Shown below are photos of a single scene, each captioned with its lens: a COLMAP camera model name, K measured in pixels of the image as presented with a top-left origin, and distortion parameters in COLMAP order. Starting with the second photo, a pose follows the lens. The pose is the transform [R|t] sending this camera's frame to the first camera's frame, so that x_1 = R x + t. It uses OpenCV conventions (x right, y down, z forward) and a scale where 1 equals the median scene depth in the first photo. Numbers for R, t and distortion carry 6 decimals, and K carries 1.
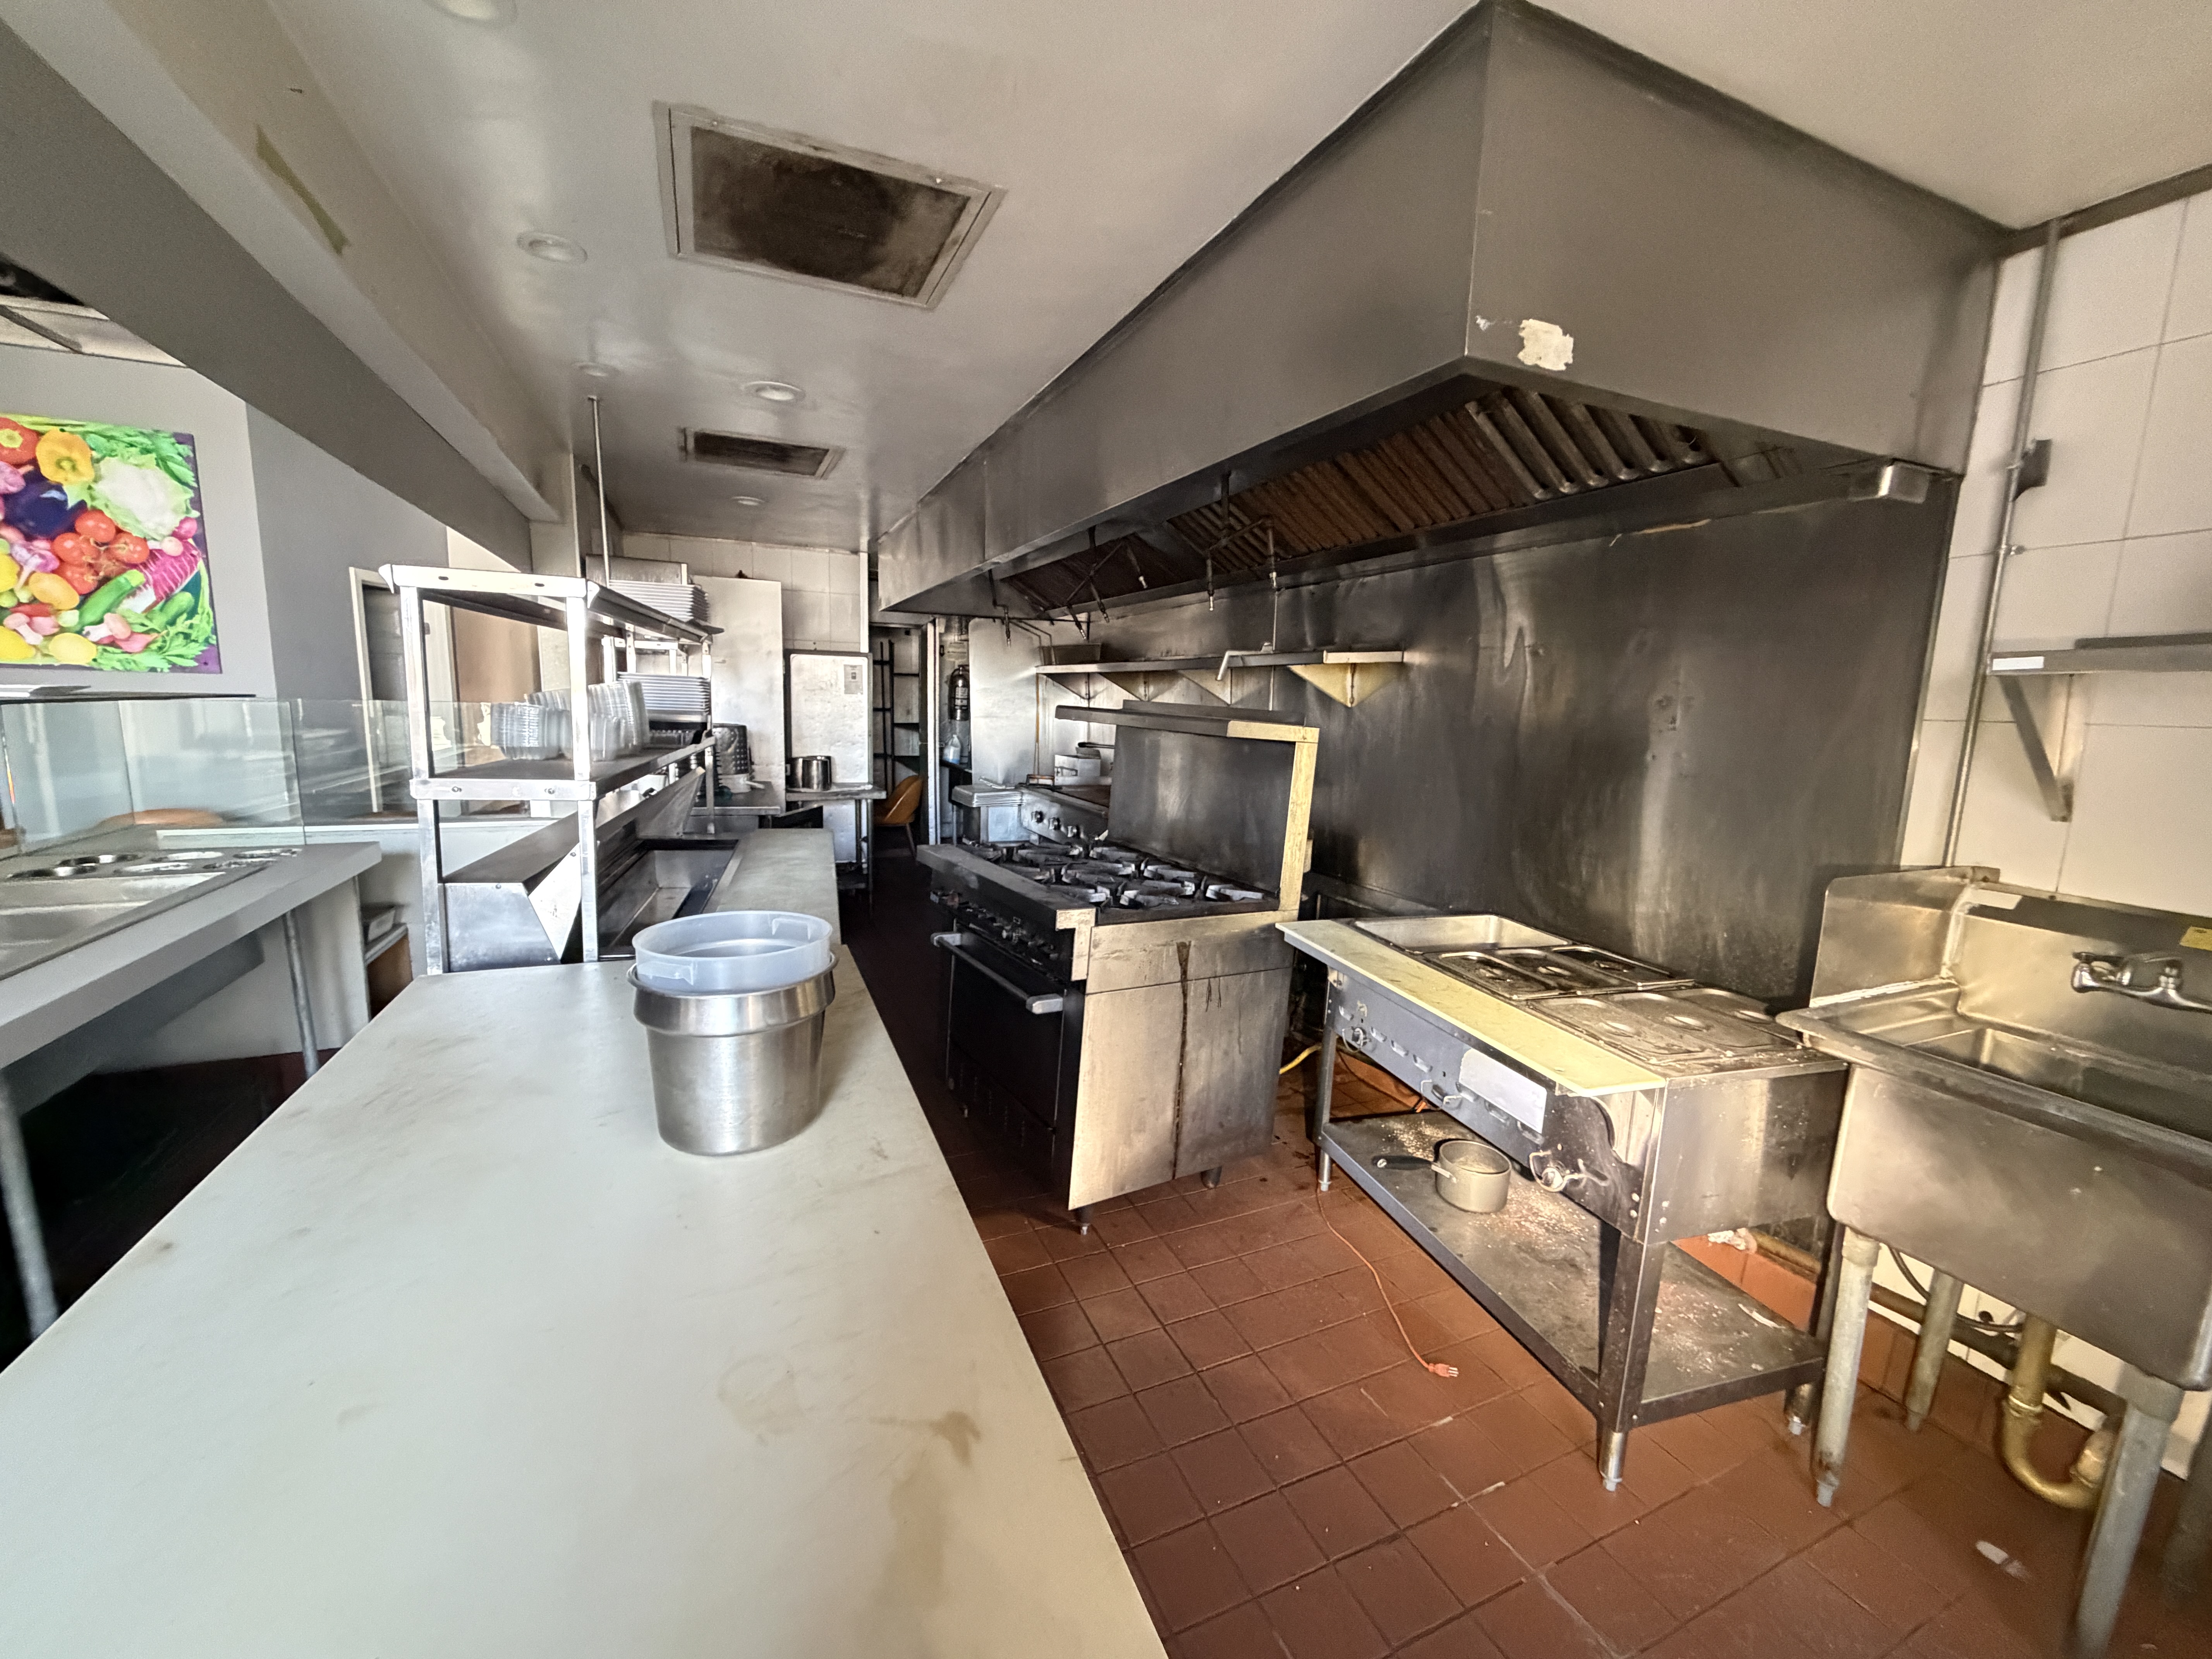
lens RADIAL K [[879.2, 0, 1106.7], [0, 879.2, 829.8], [0, 0, 1]] dist [0.001123, -0.000022]
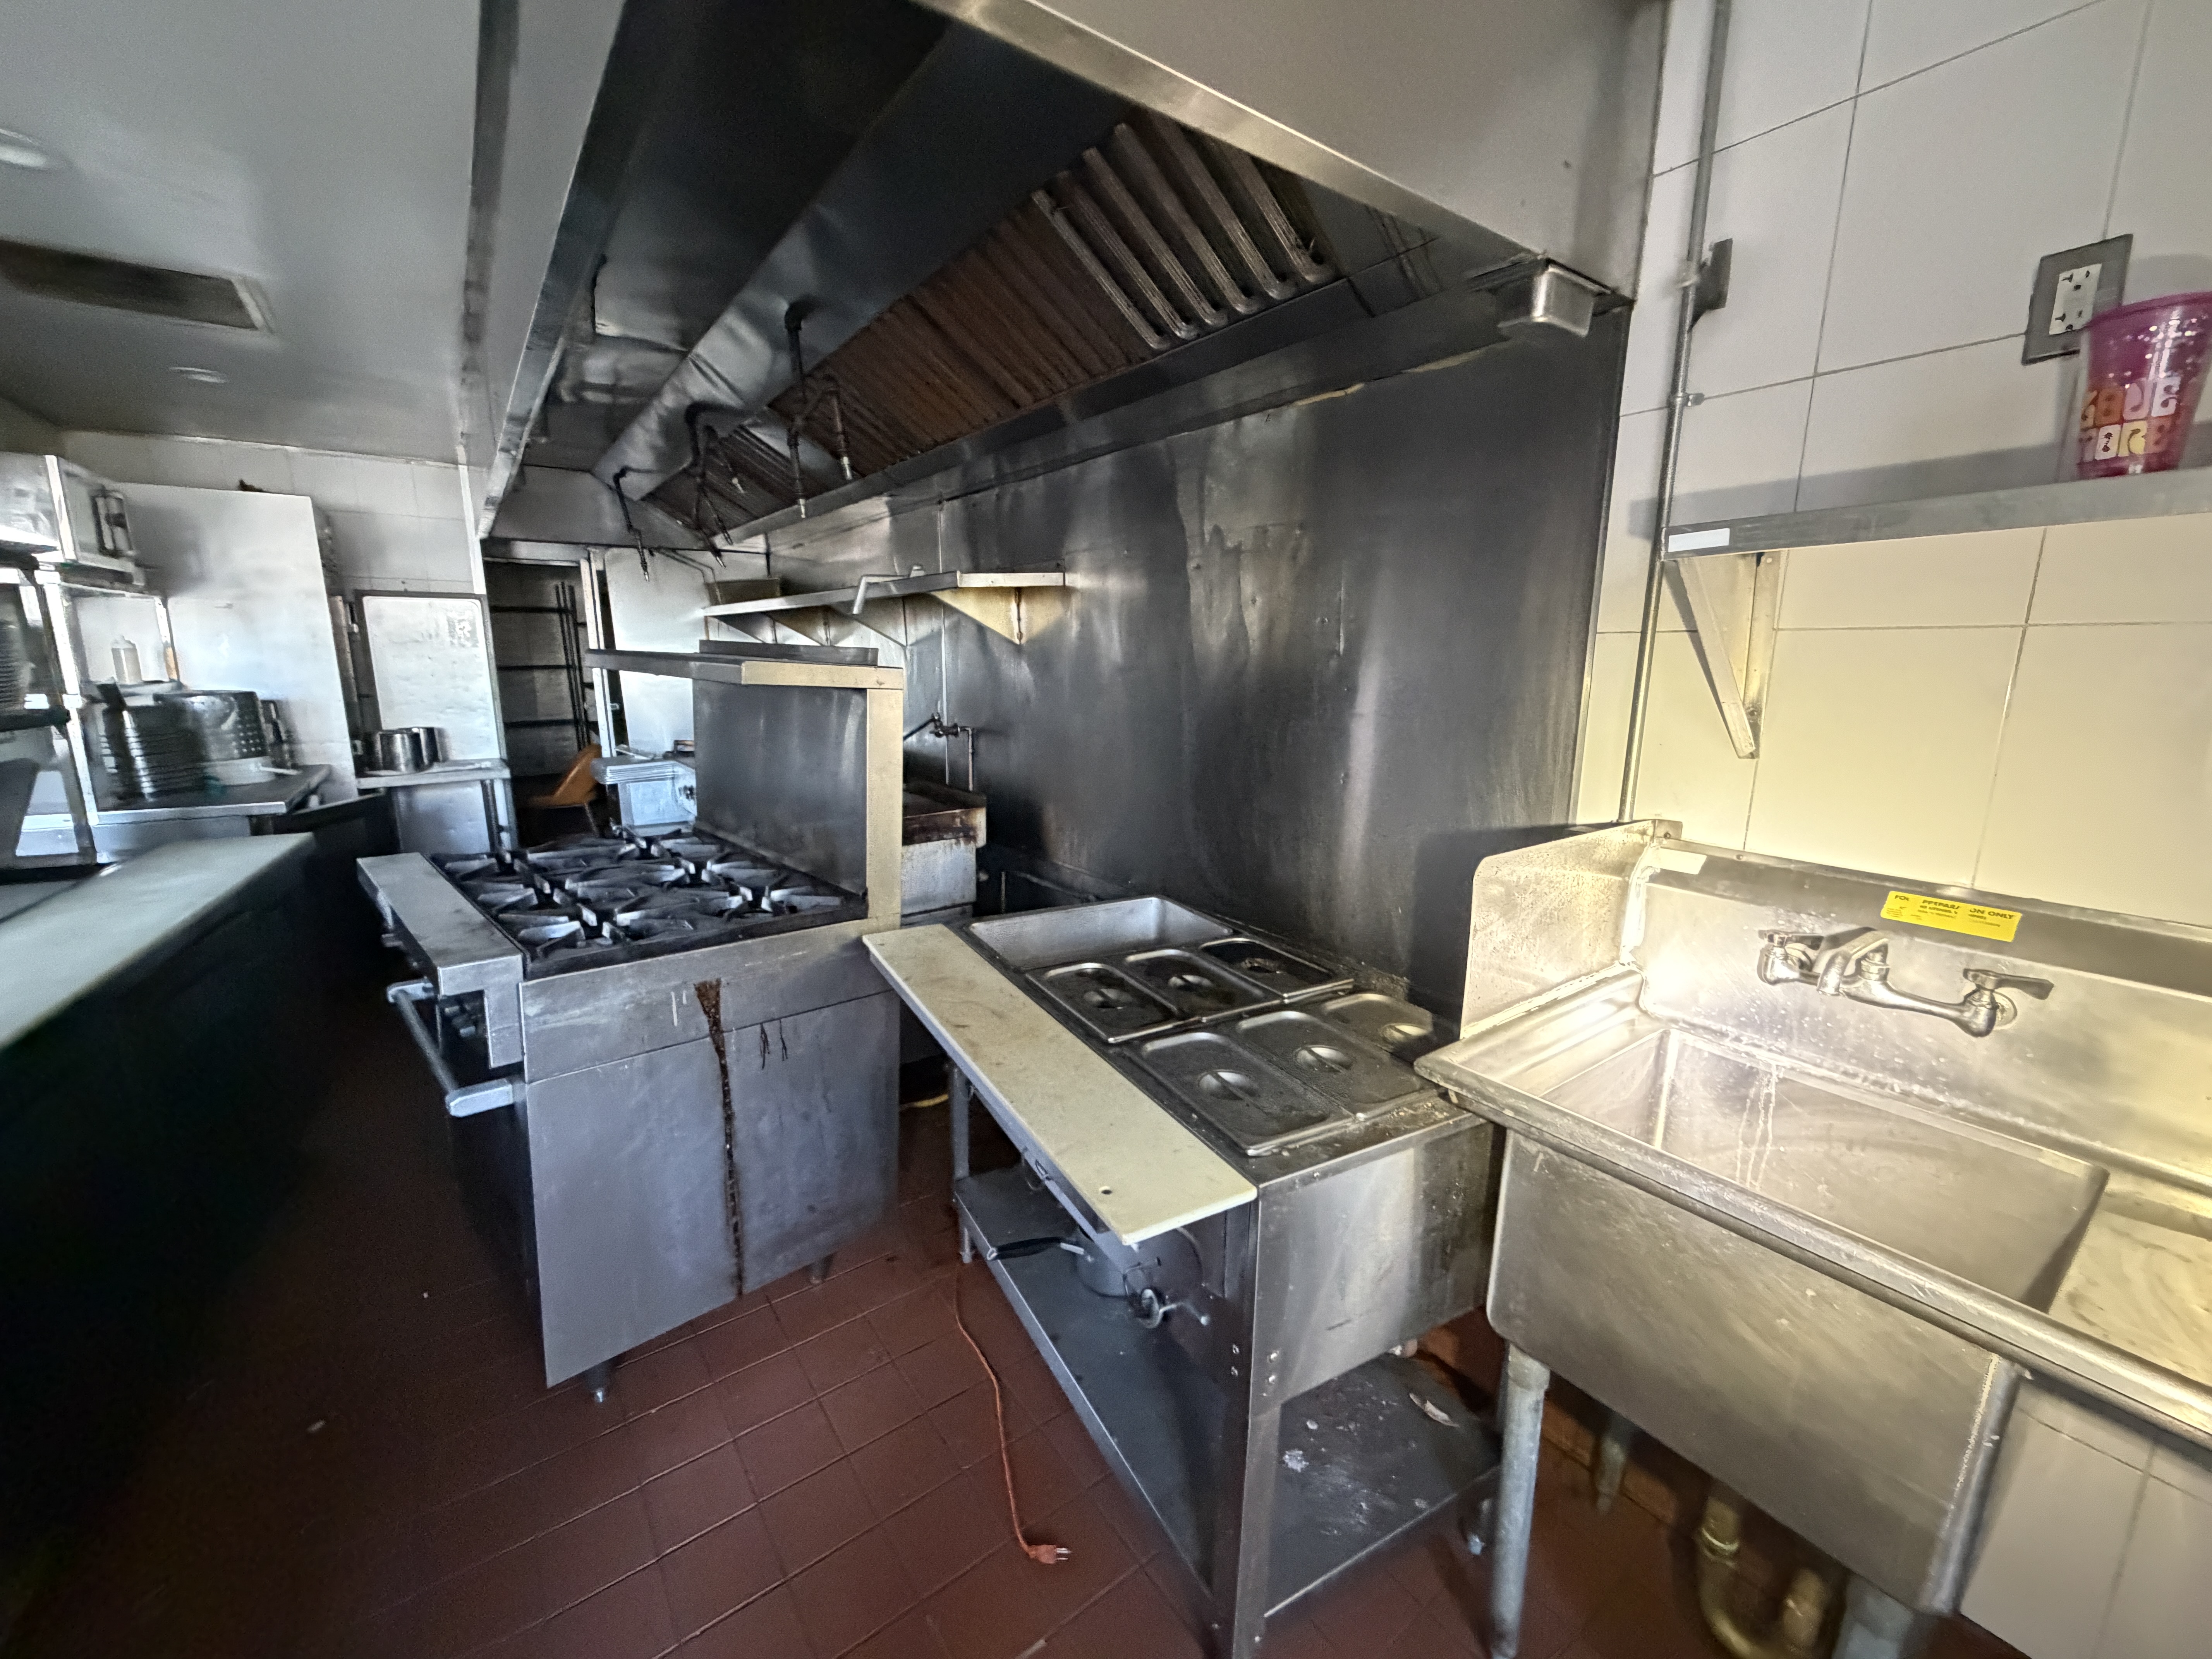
lens RADIAL K [[879.2, 0, 1104.6], [0, 879.2, 829.2], [0, 0, 1]] dist [0.001123, -0.000022]
pose [[0.976760, -0.067602, 0.203397, 0.190508], [0.056244, 0.996544, 0.061121, -0.013273], [-0.206826, -0.048261, 0.977187, 0.184261]]
